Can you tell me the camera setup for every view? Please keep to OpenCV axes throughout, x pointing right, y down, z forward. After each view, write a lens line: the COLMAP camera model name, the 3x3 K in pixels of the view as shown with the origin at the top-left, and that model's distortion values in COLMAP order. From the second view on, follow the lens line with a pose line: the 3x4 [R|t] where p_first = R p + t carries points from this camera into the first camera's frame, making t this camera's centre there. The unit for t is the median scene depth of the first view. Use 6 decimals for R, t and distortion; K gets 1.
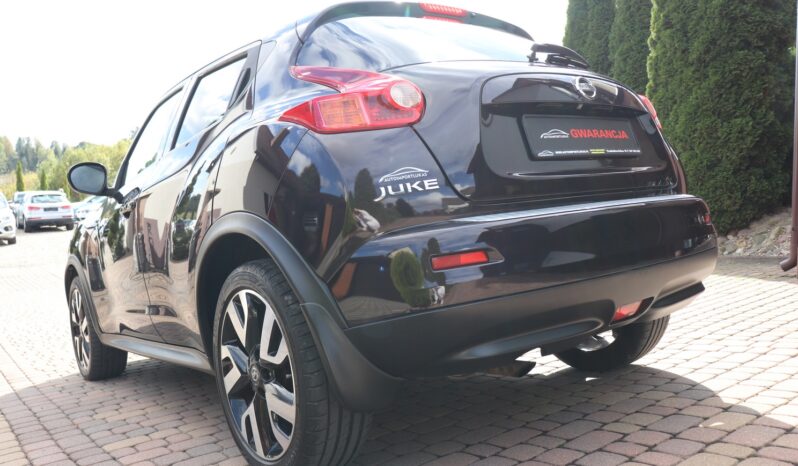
lens RADIAL K [[668.1, 0, 390.1], [0, 668.1, 232.4], [0, 0, 1]] dist [-0.166050, 0.156904]
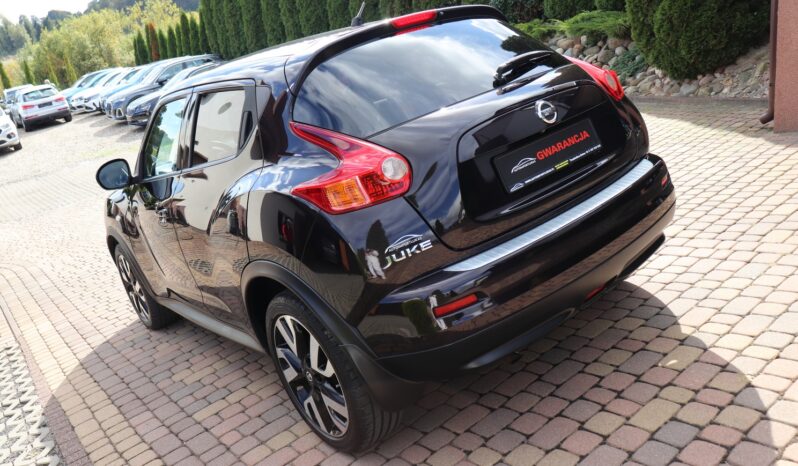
lens RADIAL K [[668.1, 0, 390.1], [0, 668.1, 232.4], [0, 0, 1]] dist [-0.166050, 0.156904]
pose [[0.988716, -0.146539, -0.031104, 0.029843], [0.149538, 0.953096, 0.263147, -0.346723], [-0.008916, -0.264828, 0.964254, -0.159317]]
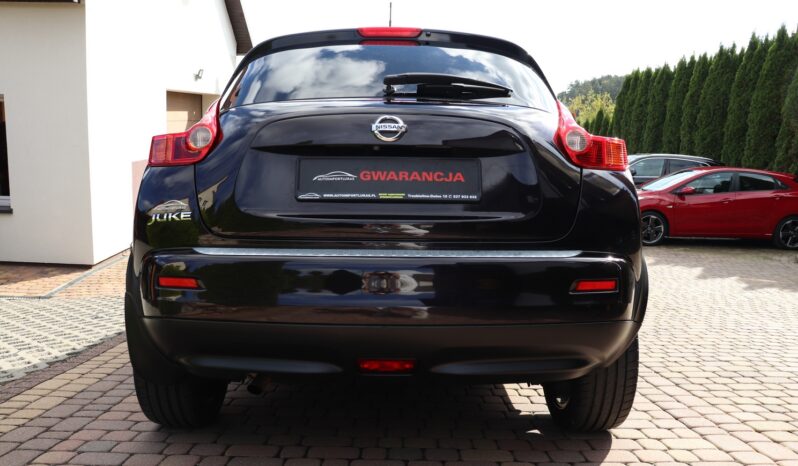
lens RADIAL K [[677.3, 0, 399.0], [0, 677.3, 233.0], [0, 0, 1]] dist [-0.185702, 0.160490]
pose [[0.804748, 0.138664, -0.577194, 0.856760], [-0.101529, 0.990159, 0.096318, -0.157454], [0.584869, -0.018909, 0.810907, 0.196375]]
